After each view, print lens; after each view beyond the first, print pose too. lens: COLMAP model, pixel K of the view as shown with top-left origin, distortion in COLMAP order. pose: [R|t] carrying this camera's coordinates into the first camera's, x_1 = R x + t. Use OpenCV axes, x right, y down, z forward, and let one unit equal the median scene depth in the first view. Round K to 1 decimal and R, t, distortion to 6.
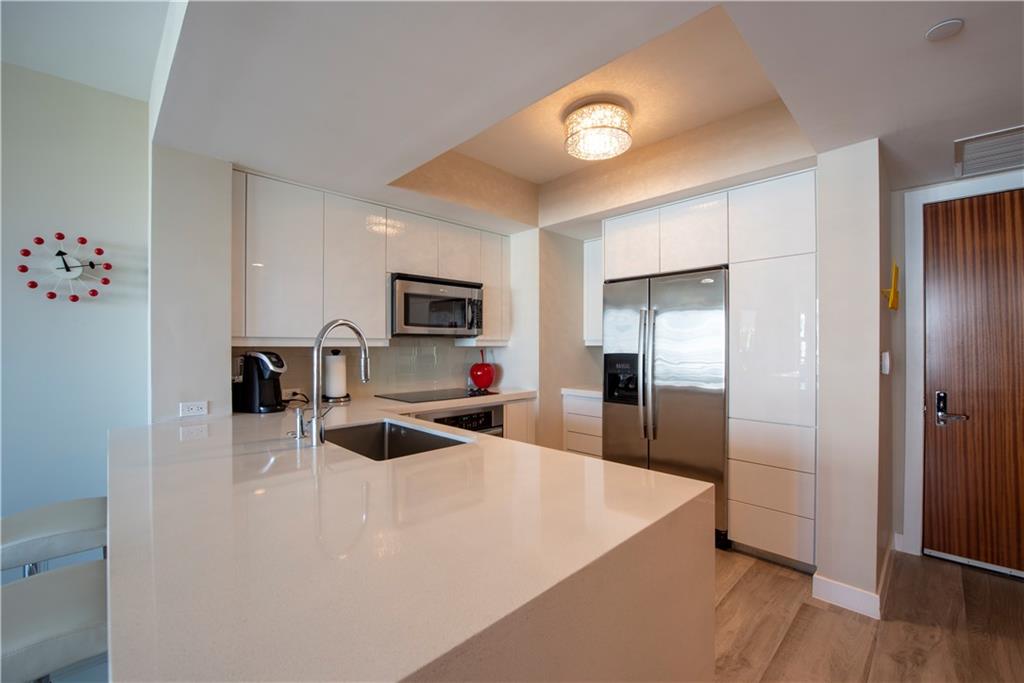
lens RADIAL K [[421.3, 0, 549.0], [0, 421.3, 348.1], [0, 0, 1]] dist [-0.021245, -0.001679]
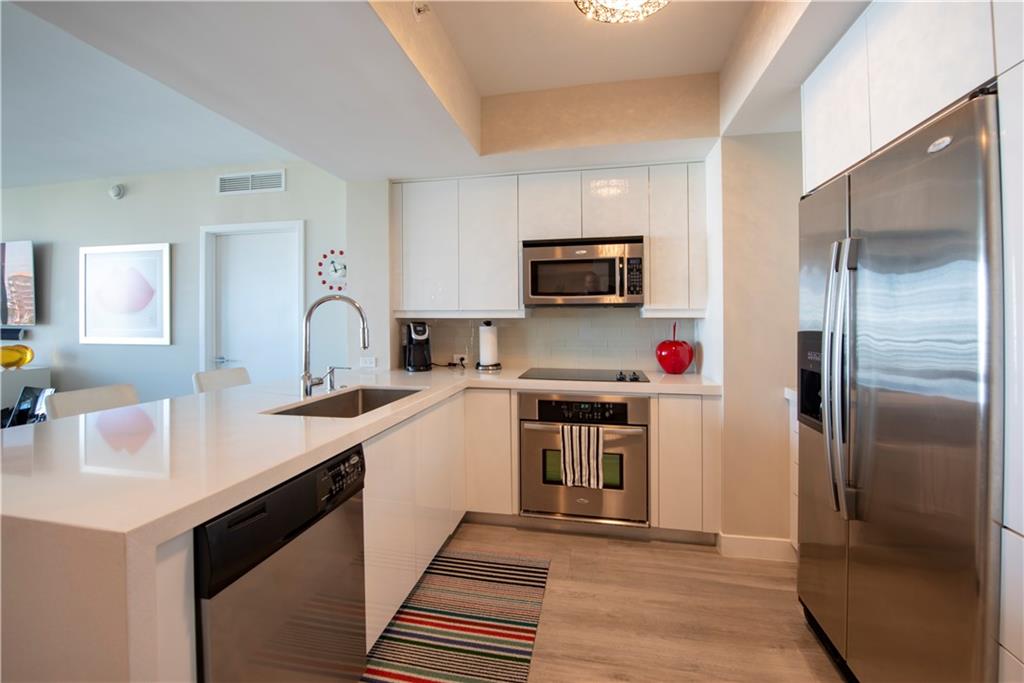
lens RADIAL K [[421.3, 0, 473.4], [0, 421.3, 320.0], [0, 0, 1]] dist [-0.021245, -0.001679]
pose [[0.523582, 0.004808, -0.851962, 0.403642], [-0.002861, 0.999988, 0.003885, -0.002925], [0.851971, 0.000403, 0.523589, 0.414414]]
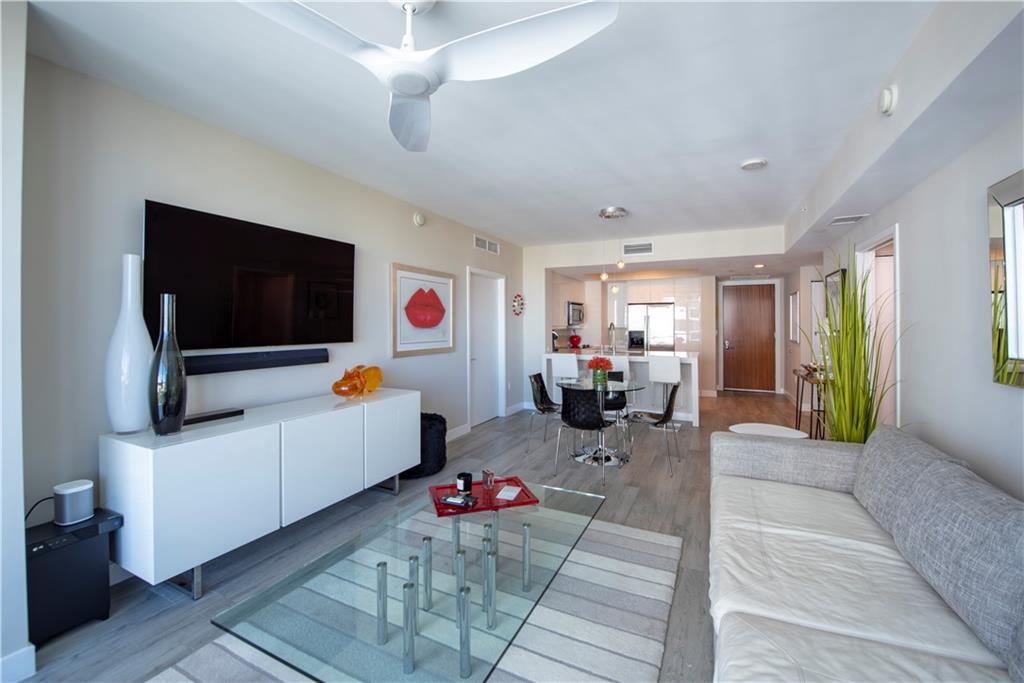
lens RADIAL K [[421.3, 0, 535.9], [0, 421.3, 321.7], [0, 0, 1]] dist [-0.021245, -0.001679]
pose [[0.935948, 0.001307, 0.352136, -1.575443], [0.002105, 0.999954, -0.009308, -0.025229], [-0.352133, 0.009453, 0.935902, -1.521721]]
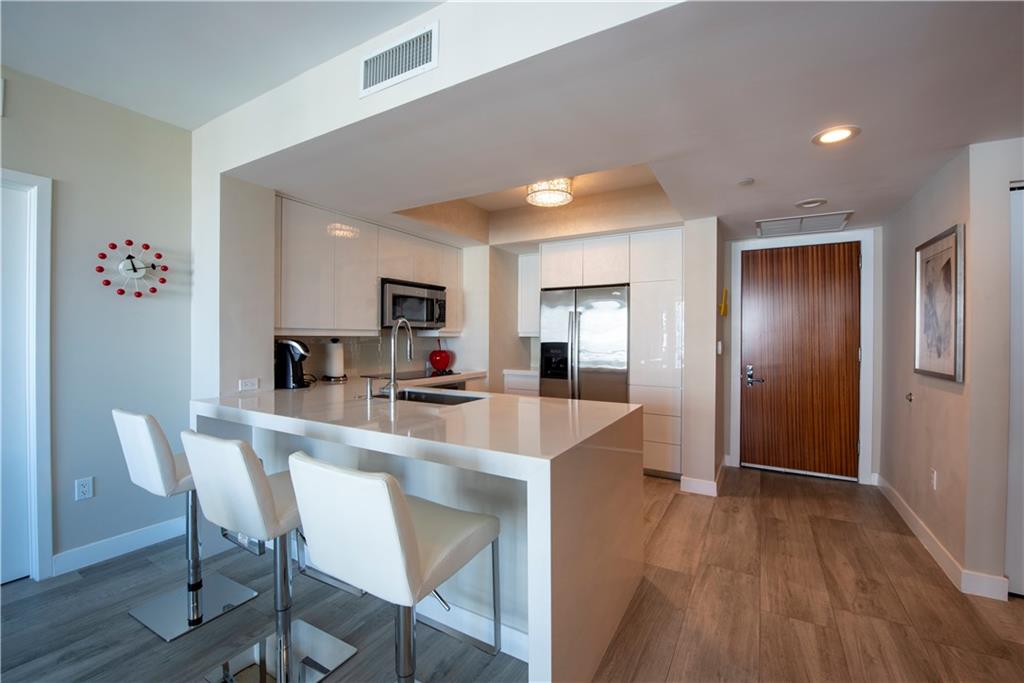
lens RADIAL K [[421.3, 0, 535.1], [0, 421.3, 340.5], [0, 0, 1]] dist [-0.021245, -0.001679]
pose [[0.968255, 0.003268, 0.249944, -0.256902], [-0.003879, 0.999991, 0.001953, 0.004584], [-0.249935, -0.002860, 0.968258, -0.349852]]
